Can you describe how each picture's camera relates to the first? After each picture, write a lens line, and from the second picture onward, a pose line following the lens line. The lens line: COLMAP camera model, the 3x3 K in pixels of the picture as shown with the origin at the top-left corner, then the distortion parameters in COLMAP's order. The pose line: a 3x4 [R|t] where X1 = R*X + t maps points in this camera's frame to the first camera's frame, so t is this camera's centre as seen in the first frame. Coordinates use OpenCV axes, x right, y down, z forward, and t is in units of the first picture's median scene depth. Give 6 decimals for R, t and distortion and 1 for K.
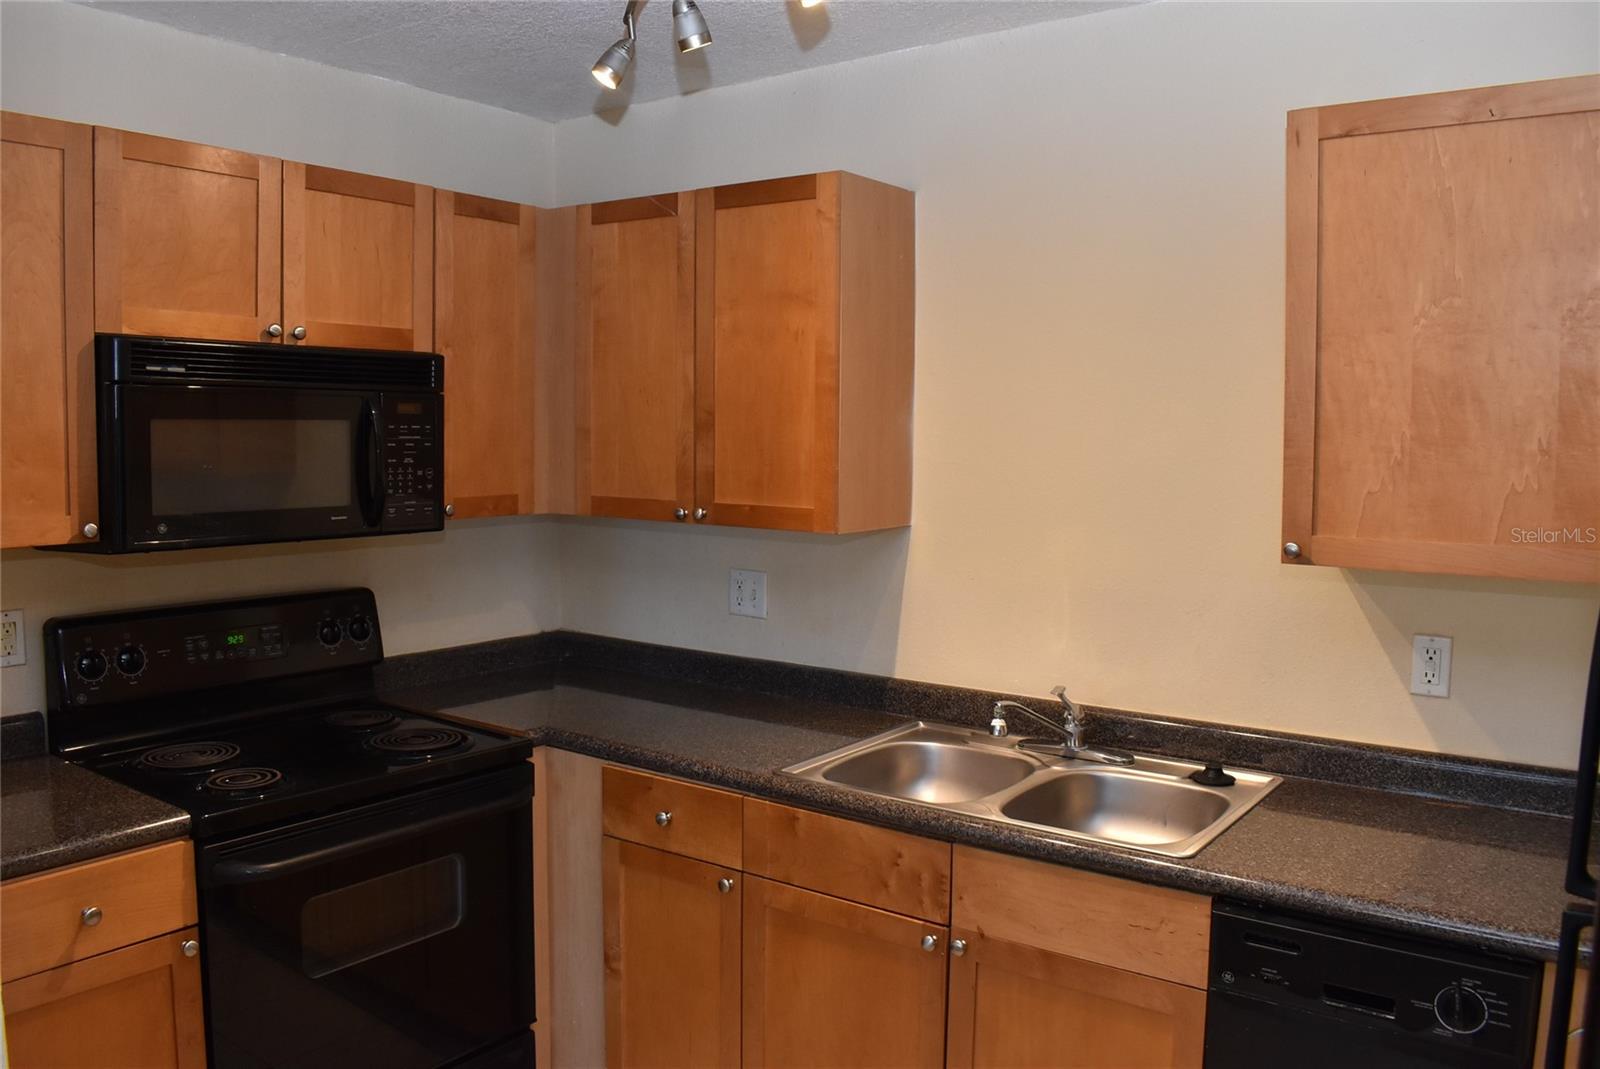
lens RADIAL K [[1253.4, 0, 792.8], [0, 1253.4, 538.6], [0, 0, 1]] dist [-0.099837, 0.019291]
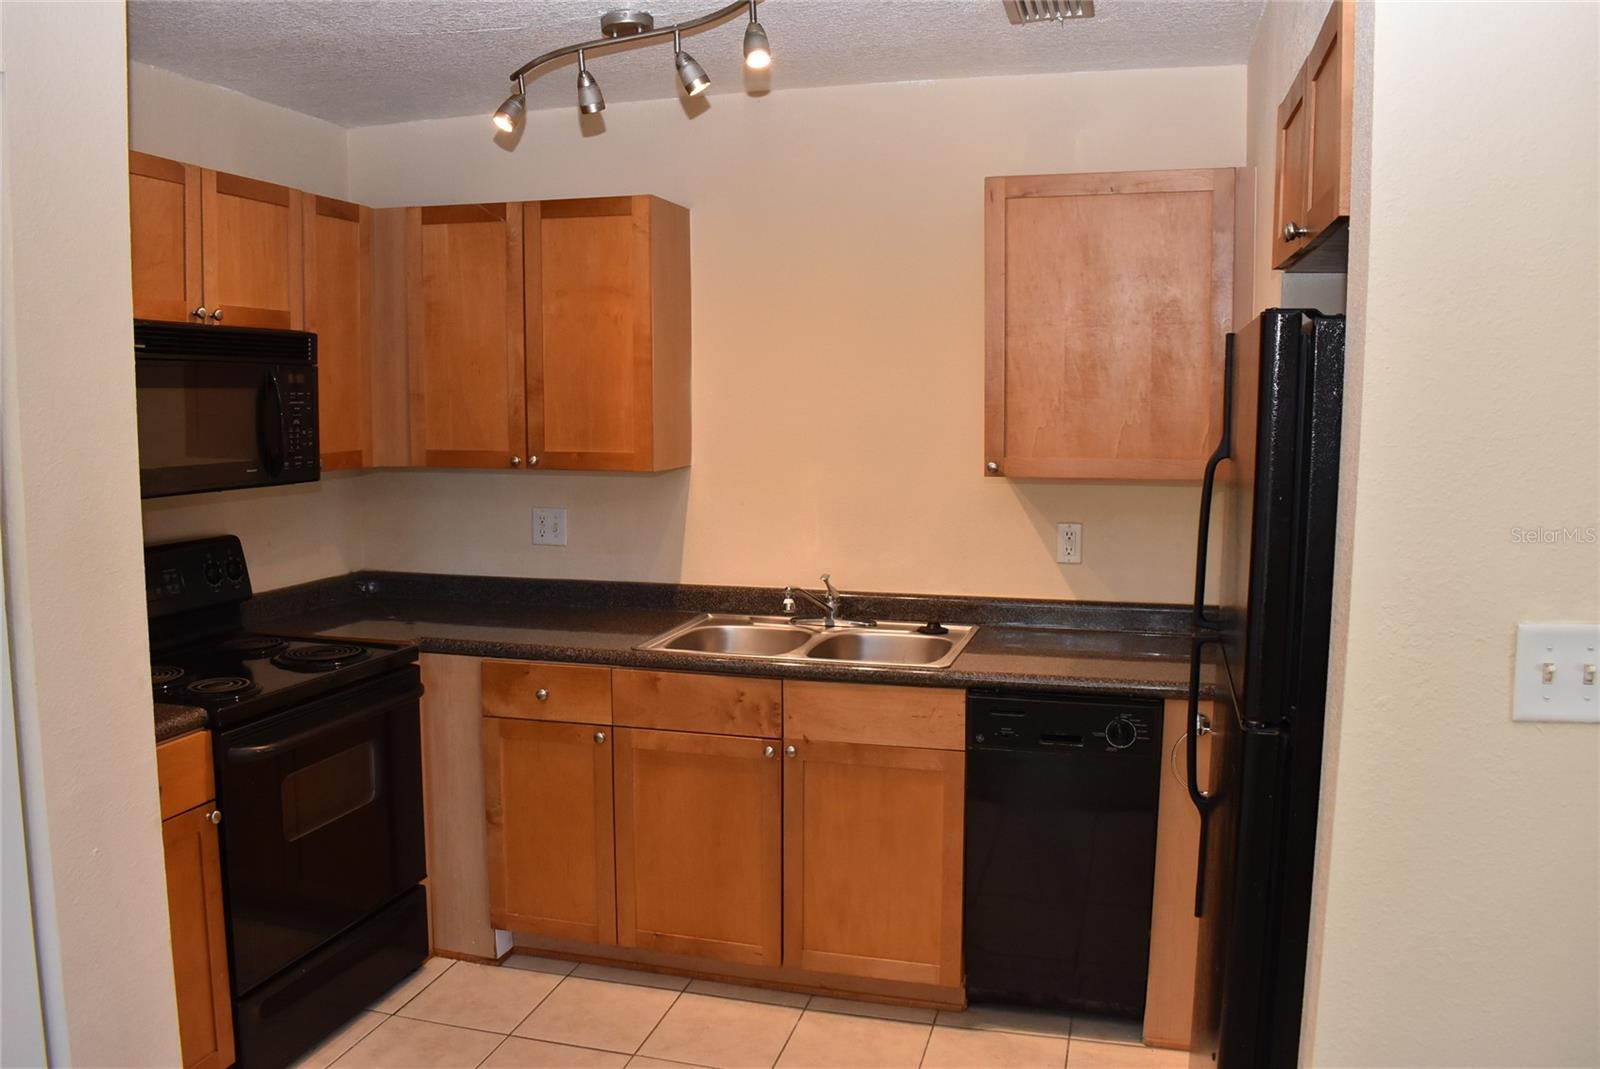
lens RADIAL K [[1253.4, 0, 800.3], [0, 1253.4, 540.8], [0, 0, 1]] dist [-0.099837, 0.019291]
pose [[0.937199, -0.048166, 0.345453, -0.287831], [0.038006, 0.998624, 0.036128, 0.028489], [-0.346718, -0.020730, 0.937740, -0.298051]]
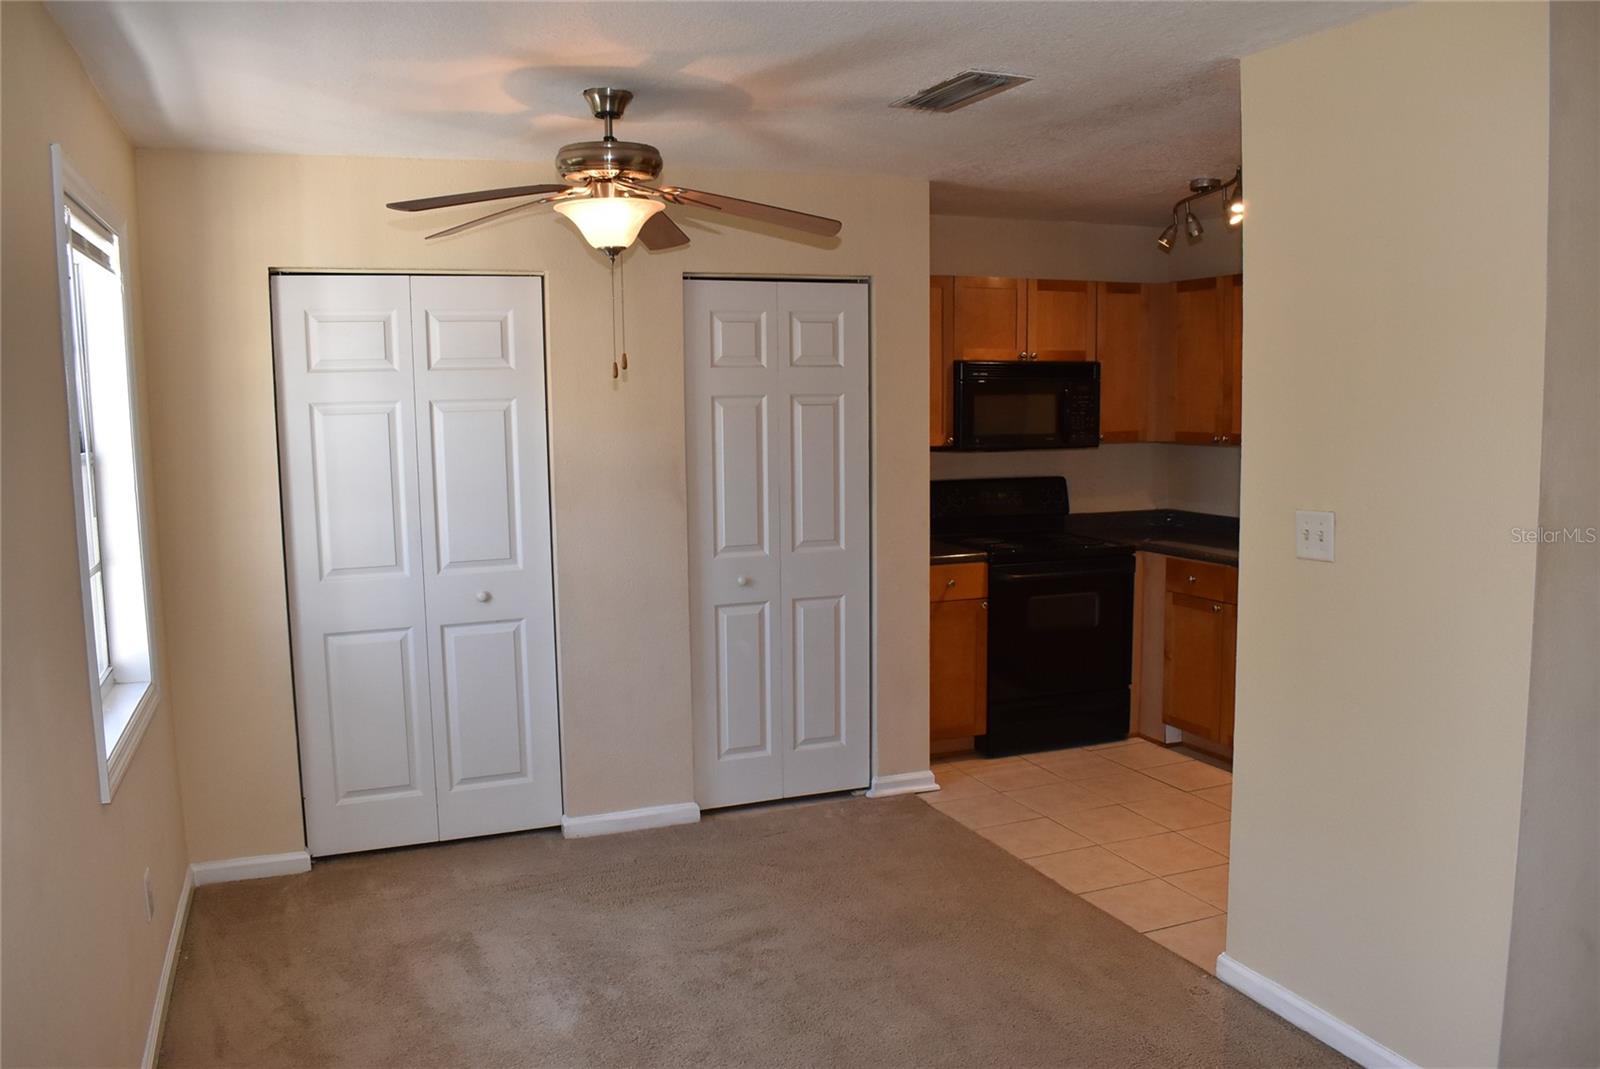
lens RADIAL K [[1253.4, 0, 795.4], [0, 1253.4, 537.0], [0, 0, 1]] dist [-0.099837, 0.019291]
pose [[0.849751, 0.037384, -0.525856, 0.428449], [-0.024306, 0.999200, 0.031759, 0.099757], [0.526623, -0.014206, 0.849980, -1.144135]]
